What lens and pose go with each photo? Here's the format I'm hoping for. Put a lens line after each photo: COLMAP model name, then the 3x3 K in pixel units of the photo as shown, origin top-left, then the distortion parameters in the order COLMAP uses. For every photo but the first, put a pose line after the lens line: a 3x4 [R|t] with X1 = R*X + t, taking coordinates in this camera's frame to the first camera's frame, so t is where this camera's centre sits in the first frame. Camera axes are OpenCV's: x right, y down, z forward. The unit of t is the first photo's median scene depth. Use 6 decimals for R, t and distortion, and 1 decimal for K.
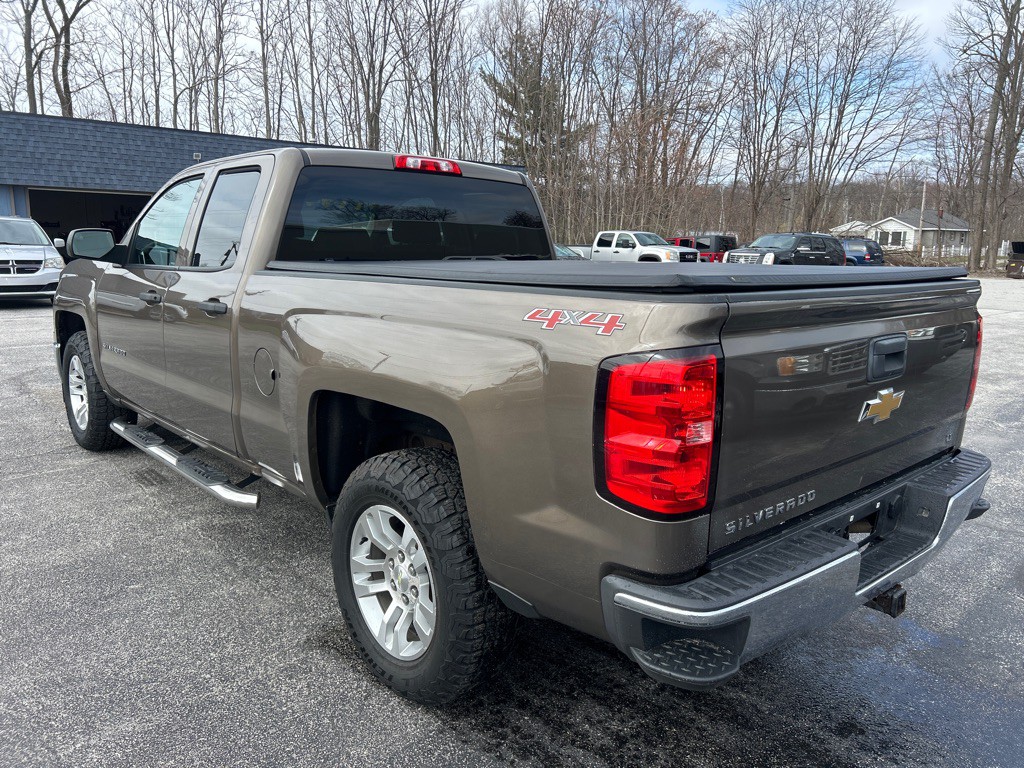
lens RADIAL K [[794.4, 0, 520.2], [0, 794.4, 377.6], [0, 0, 1]] dist [0.024589, -0.017790]
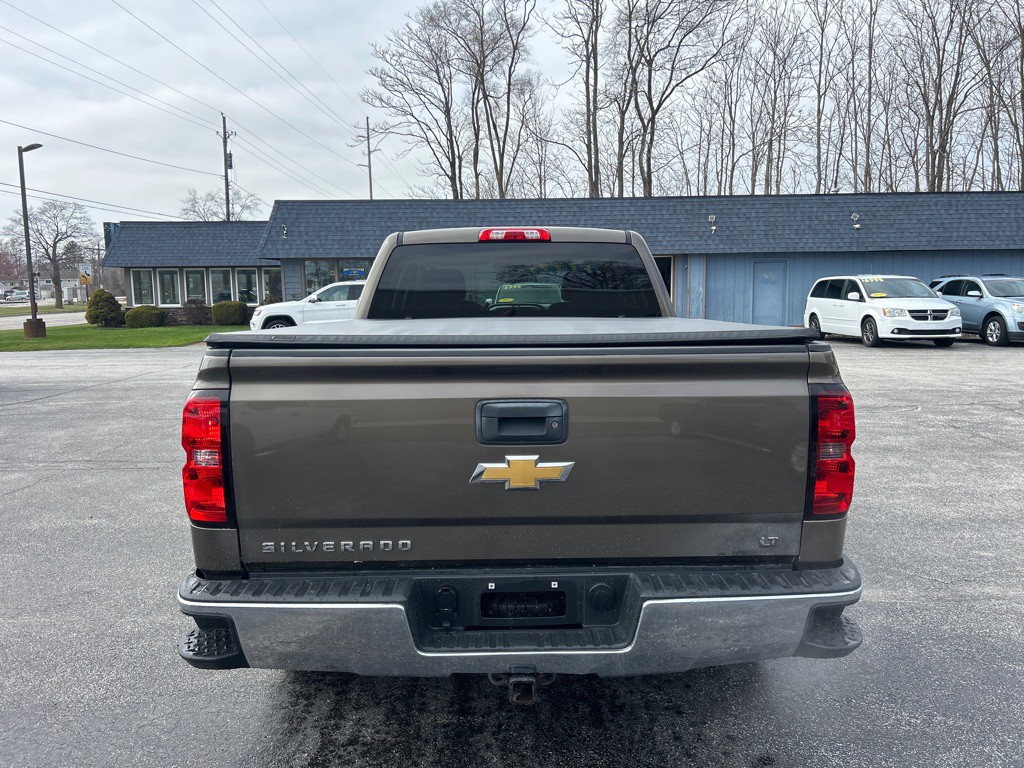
lens RADIAL K [[794.4, 0, 507.7], [0, 794.4, 379.4], [0, 0, 1]] dist [0.024589, -0.017790]
pose [[0.736864, 0.049671, -0.674214, 0.650771], [-0.091724, 0.995421, -0.026912, -0.029494], [0.669790, 0.081672, 0.738046, 0.172360]]
